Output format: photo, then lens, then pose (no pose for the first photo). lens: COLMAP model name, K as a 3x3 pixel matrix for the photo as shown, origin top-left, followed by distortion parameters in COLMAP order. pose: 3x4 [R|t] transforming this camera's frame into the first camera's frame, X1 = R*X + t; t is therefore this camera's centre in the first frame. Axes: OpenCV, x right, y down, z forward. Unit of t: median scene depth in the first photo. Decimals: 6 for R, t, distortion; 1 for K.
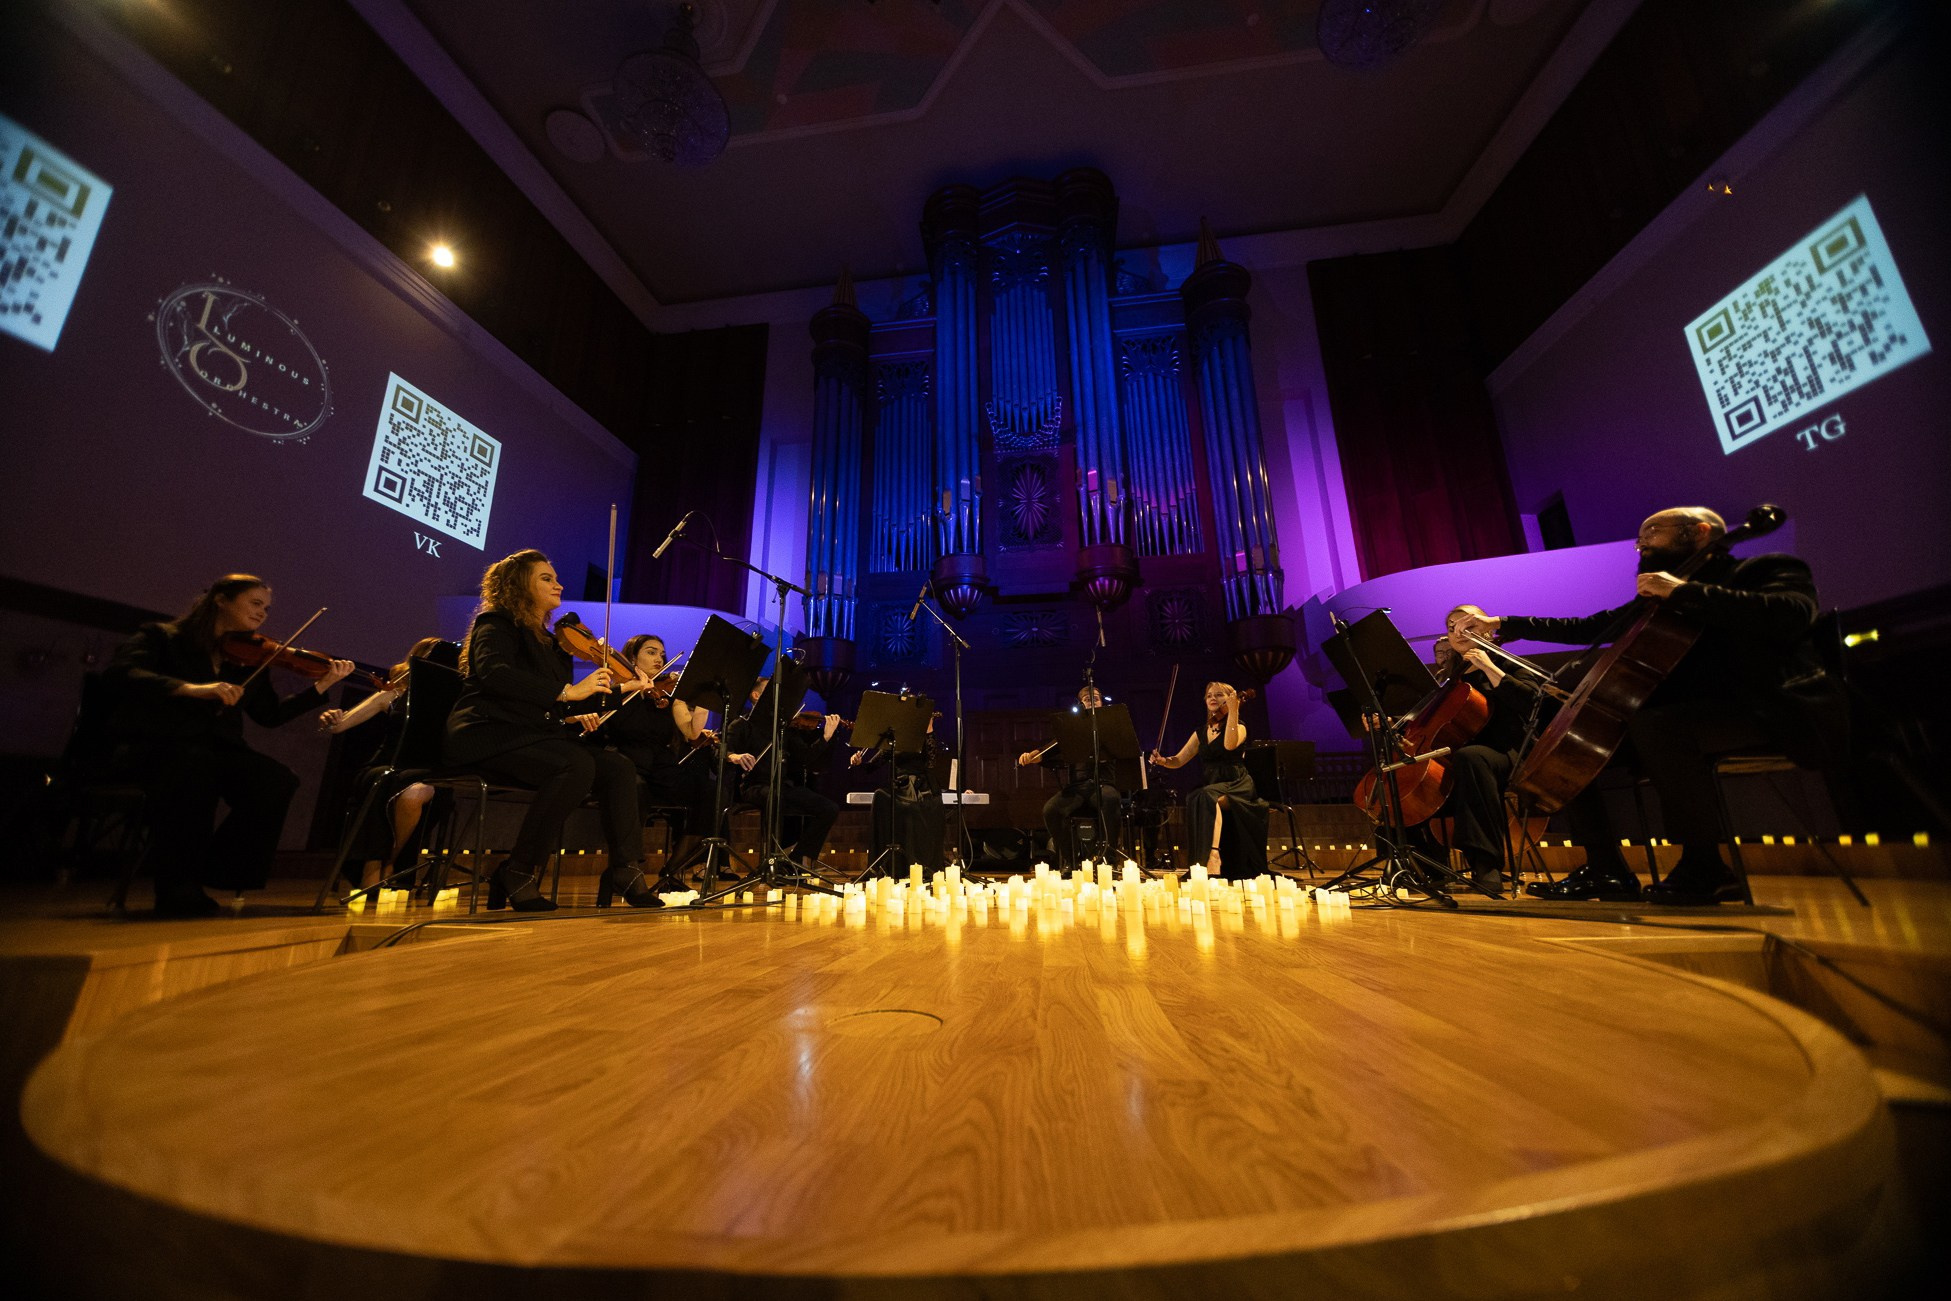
lens RADIAL K [[693.3, 0, 956.4], [0, 693.3, 653.6], [0, 0, 1]] dist [-0.000448, 0.000729]
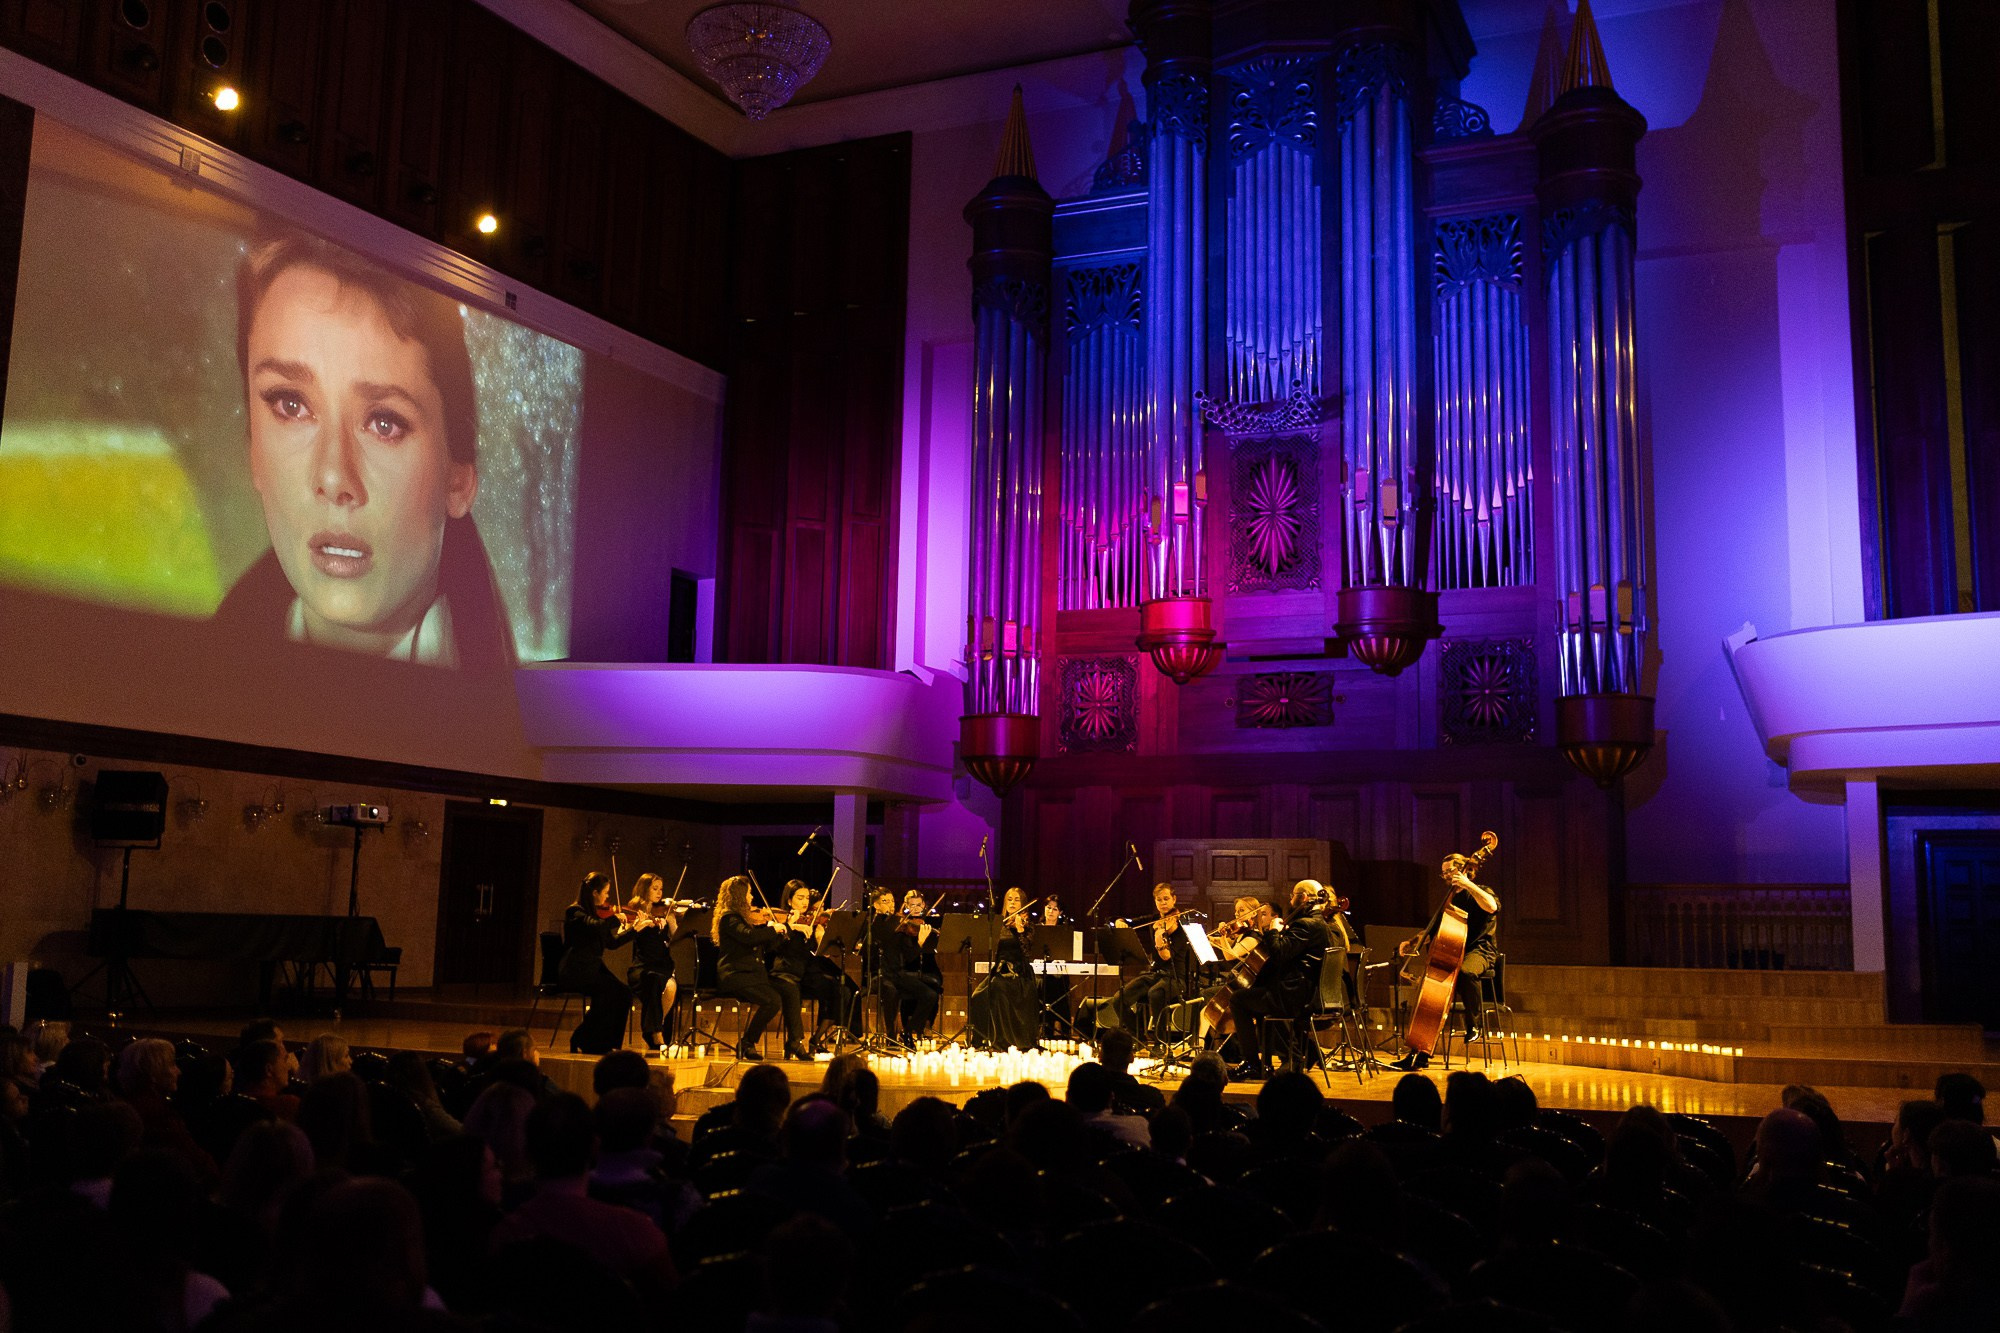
lens RADIAL K [[1875.5, 0, 1015.6], [0, 1875.5, 659.6], [0, 0, 1]] dist [-0.001279, 0.000000]
pose [[0.964563, -0.012369, -0.263562, 0.344004], [0.044760, 0.992093, 0.117253, -0.303471], [0.260028, -0.124895, 0.957490, -0.848475]]
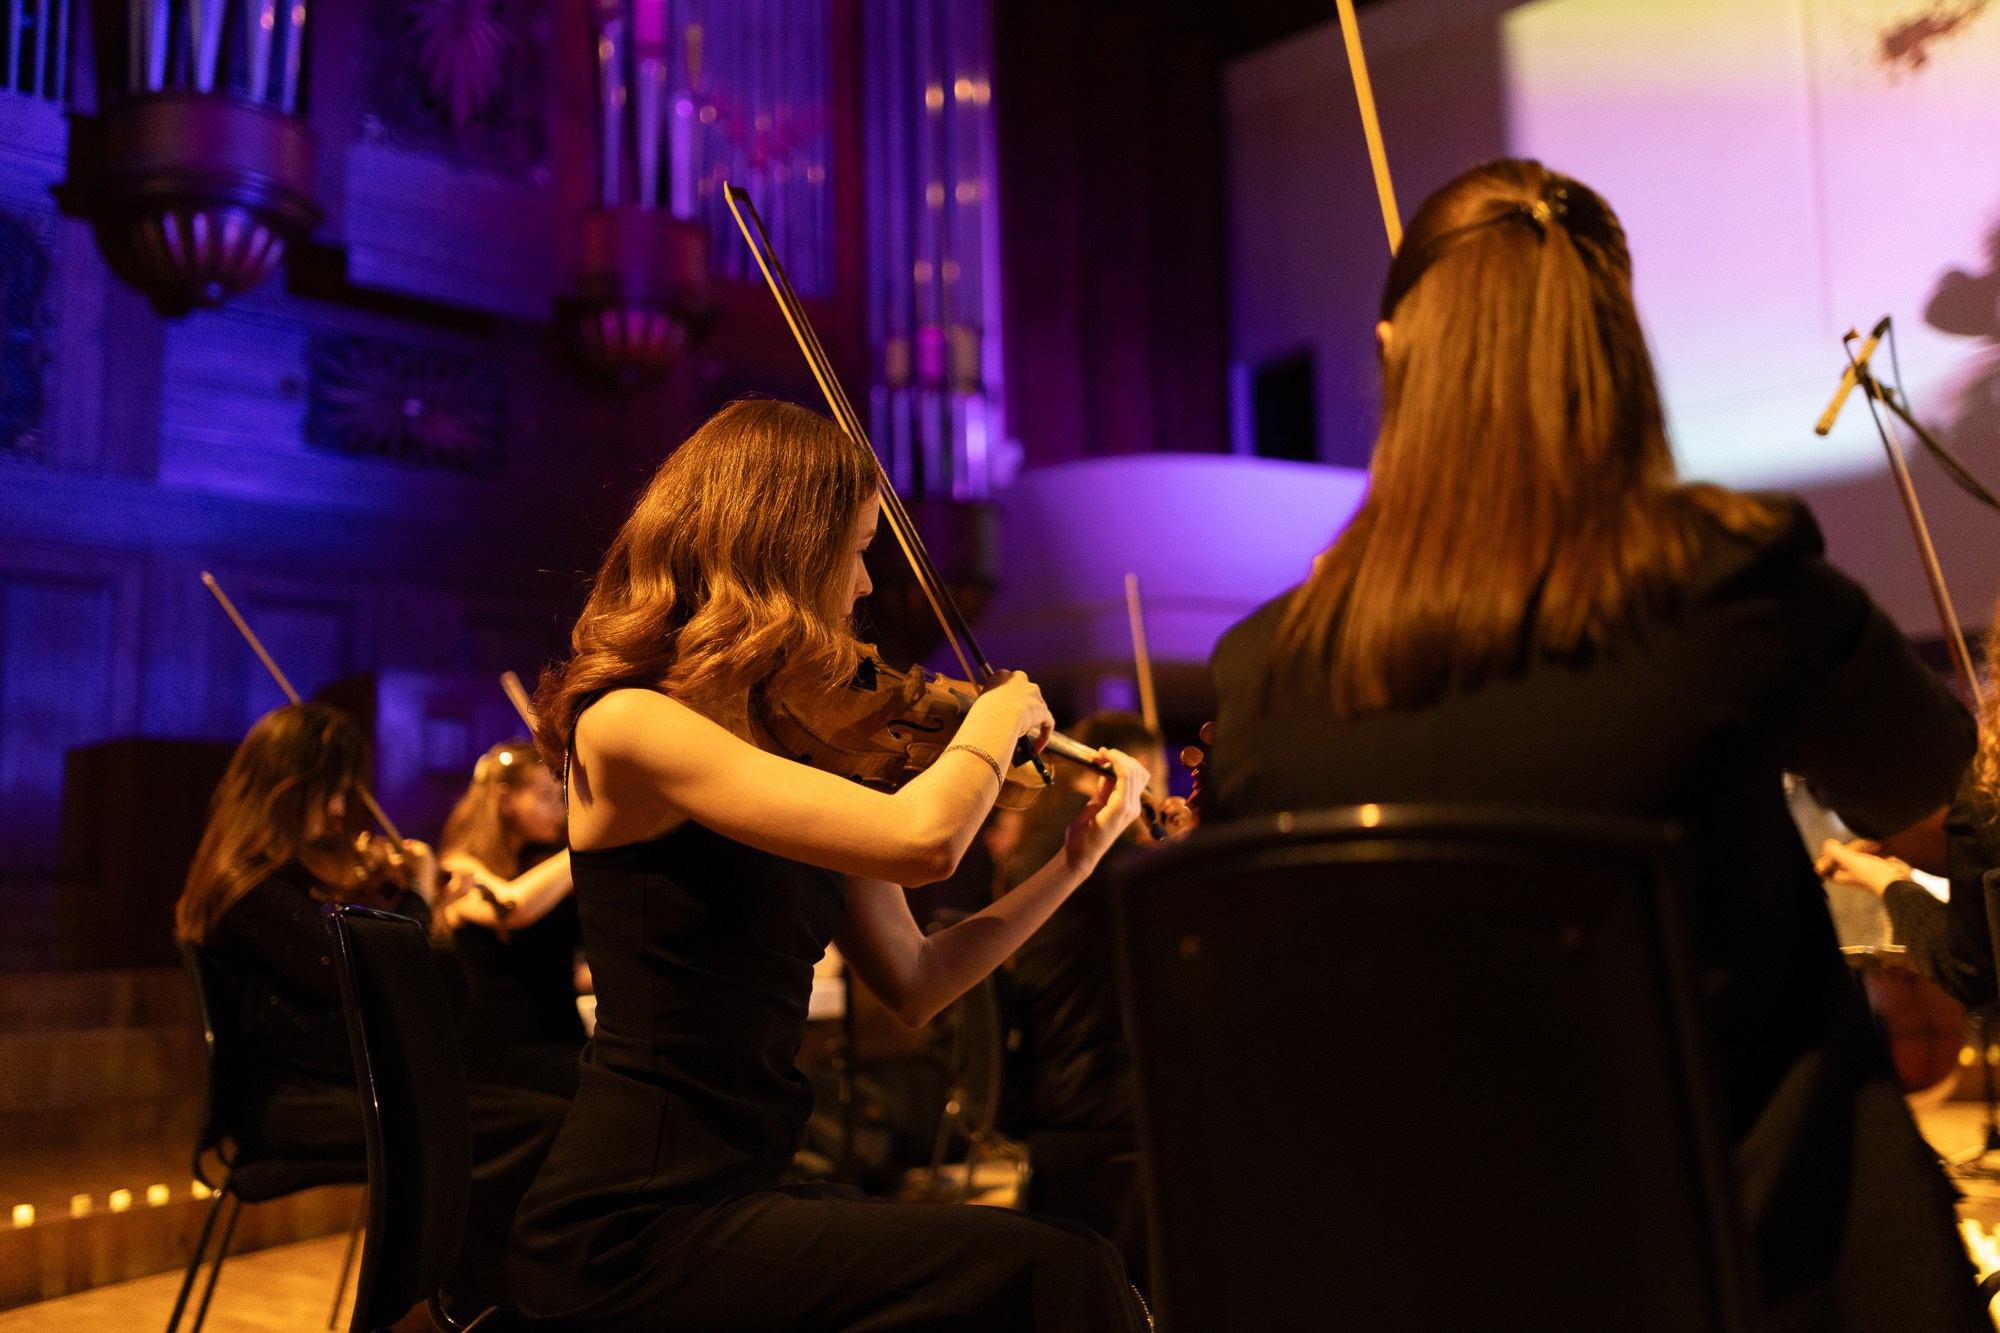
lens RADIAL K [[1875.5, 0, 1014.1], [0, 1875.5, 650.0], [0, 0, 1]] dist [-0.001279, 0.000000]
pose [[0.633953, 0.105416, 0.766154, -0.356760], [-0.187975, 0.981961, 0.020430, 0.004810], [-0.750180, -0.156969, 0.642332, 0.217276]]
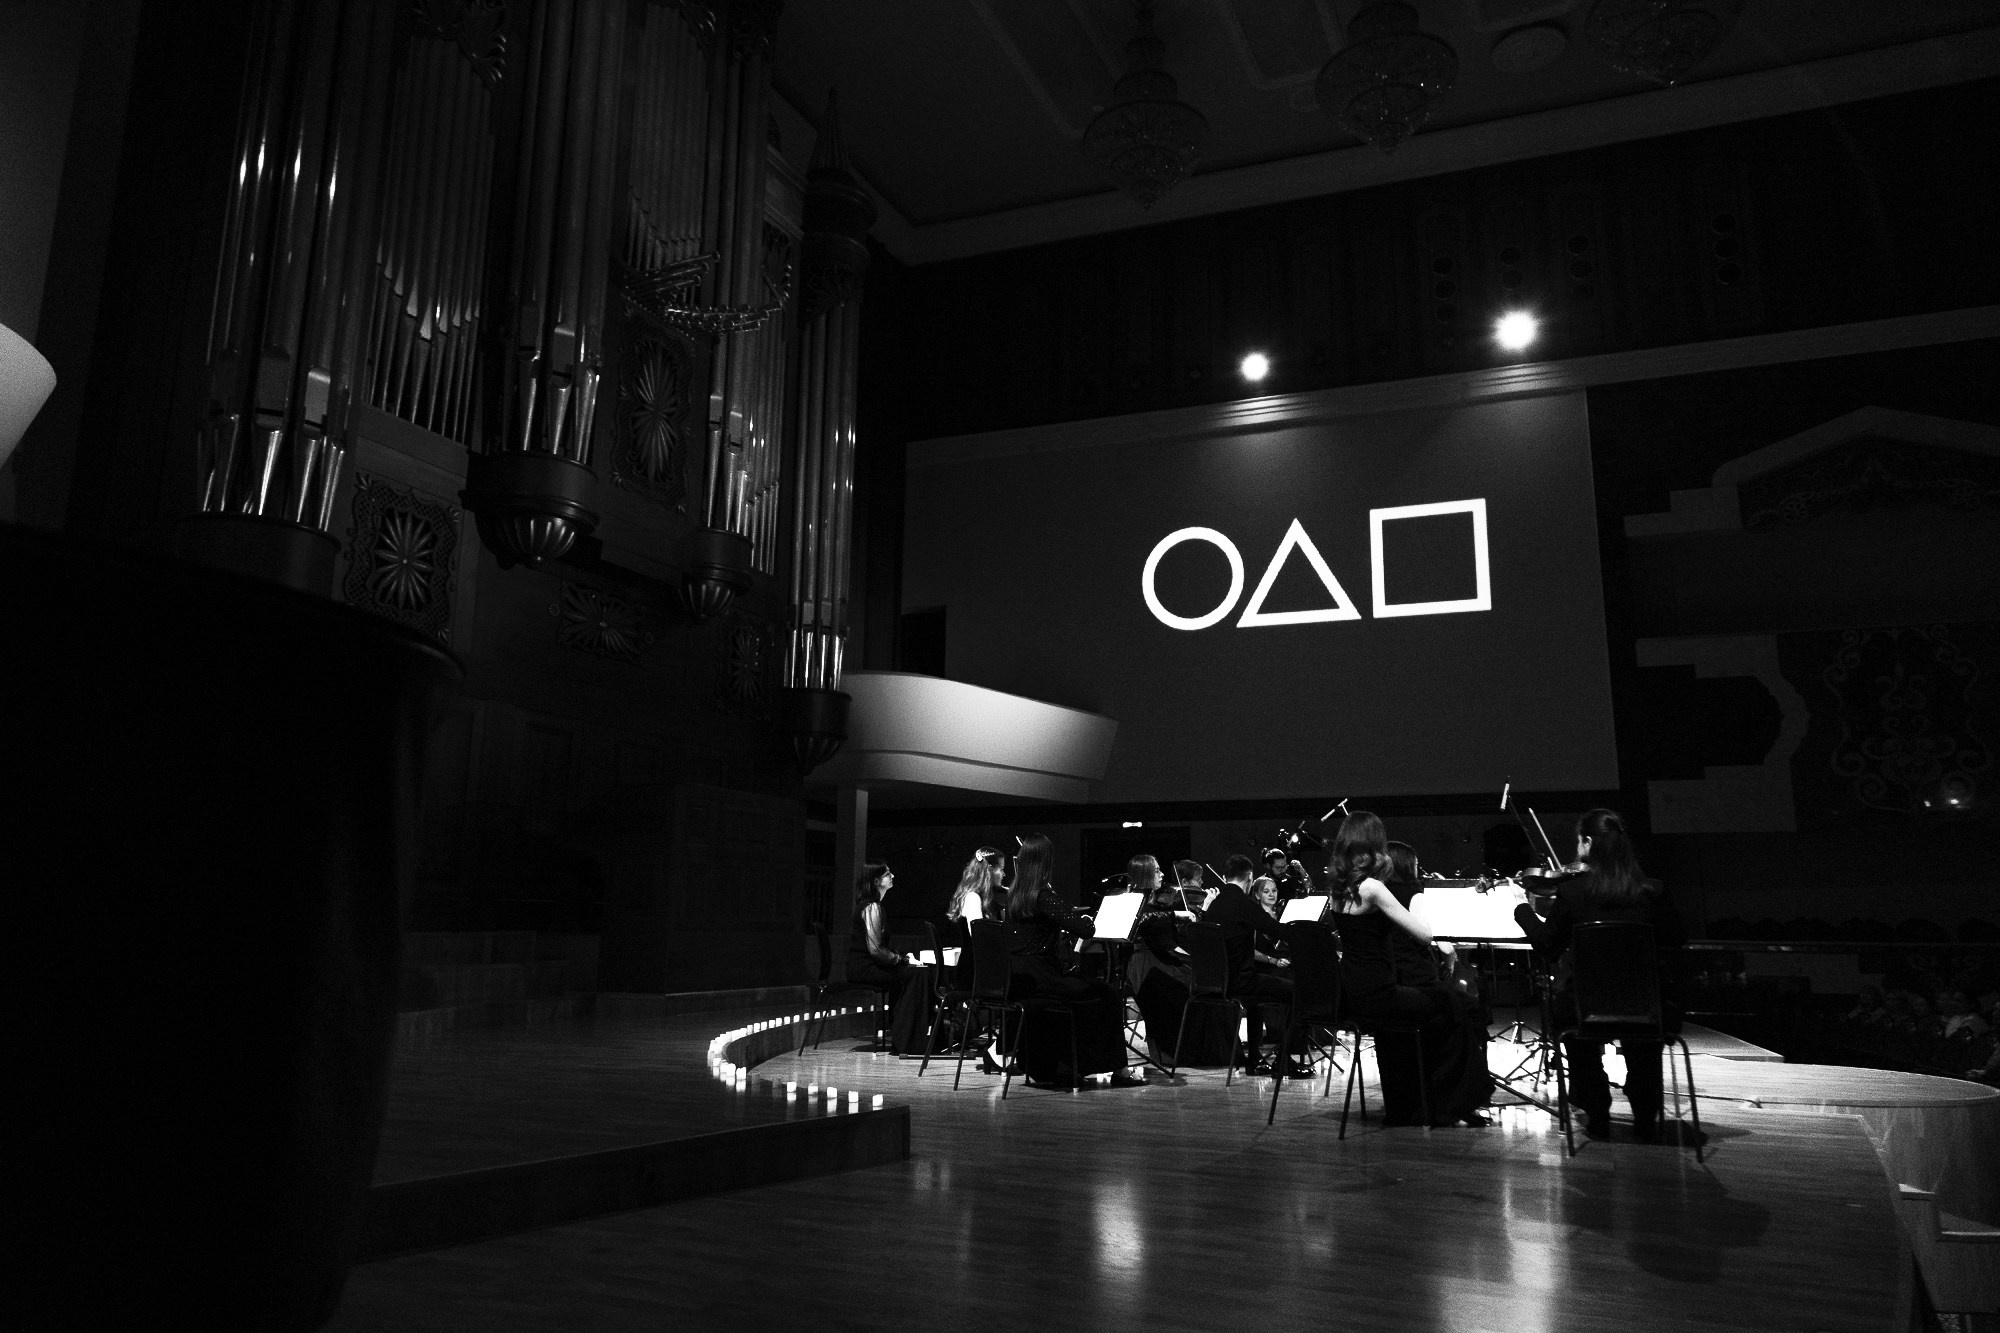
lens RADIAL K [[1288.7, 0, 1010.2], [0, 1288.7, 683.7], [0, 0, 1]] dist [-0.014851, 0.012243]
pose [[0.293800, 0.189637, 0.936867, -0.780948], [-0.273880, 0.955730, -0.107567, 0.034552], [-0.915790, -0.224985, 0.332731, 0.310638]]
